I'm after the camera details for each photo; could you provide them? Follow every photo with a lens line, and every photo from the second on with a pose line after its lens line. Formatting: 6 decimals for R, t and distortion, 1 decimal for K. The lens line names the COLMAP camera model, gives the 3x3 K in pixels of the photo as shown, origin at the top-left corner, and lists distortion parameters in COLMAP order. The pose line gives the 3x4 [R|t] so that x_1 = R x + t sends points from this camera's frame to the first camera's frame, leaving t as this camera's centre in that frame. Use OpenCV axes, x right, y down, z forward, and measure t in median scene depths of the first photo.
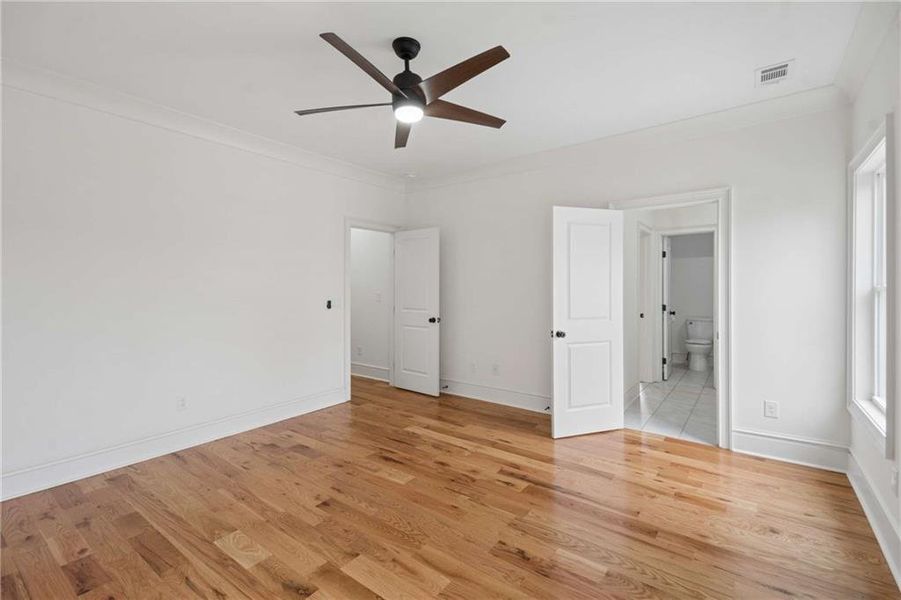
lens RADIAL K [[400.8, 0, 453.6], [0, 400.8, 294.6], [0, 0, 1]] dist [0.025735, -0.007107]
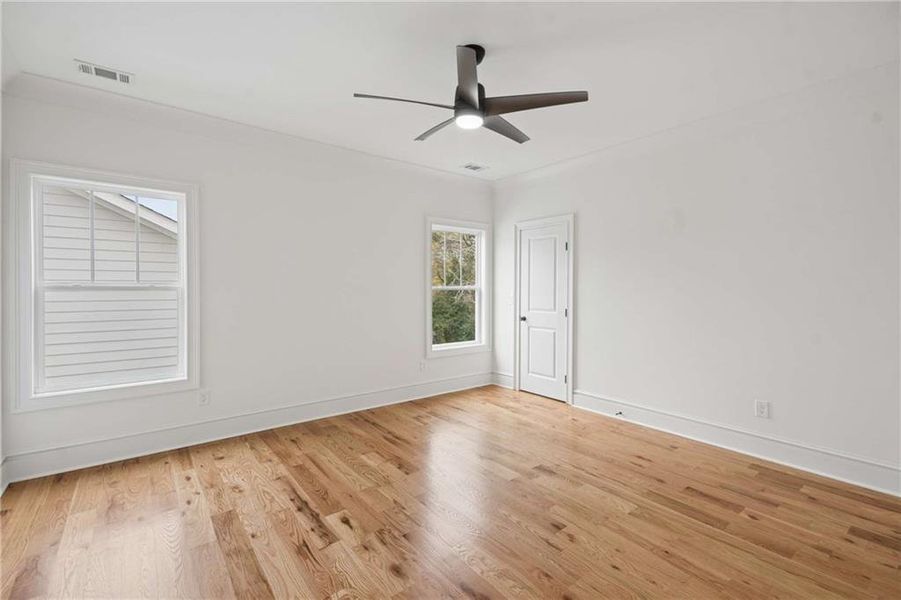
lens RADIAL K [[400.8, 0, 456.1], [0, 400.8, 292.3], [0, 0, 1]] dist [0.025735, -0.007107]
pose [[-0.965271, -0.003449, 0.261229, -0.319502], [0.003857, 0.999616, 0.027449, -0.028943], [-0.261224, 0.027503, -0.964886, 1.832304]]
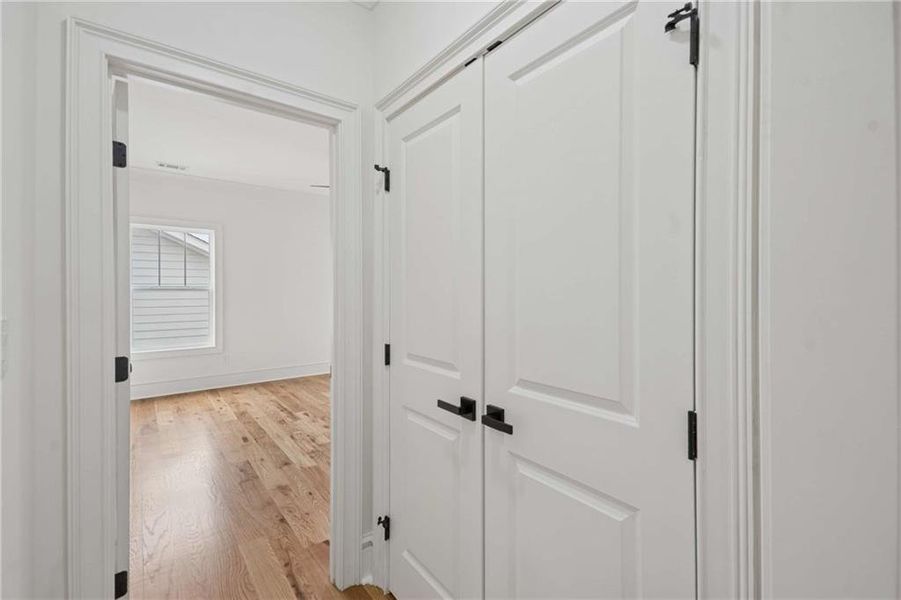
lens RADIAL K [[400.8, 0, 452.9], [0, 400.8, 294.9], [0, 0, 1]] dist [0.025735, -0.007107]
pose [[-0.962307, -0.006376, 0.271889, -0.881074], [0.002025, 0.999530, 0.030604, -0.041897], [-0.271957, 0.030001, -0.961842, 2.463598]]
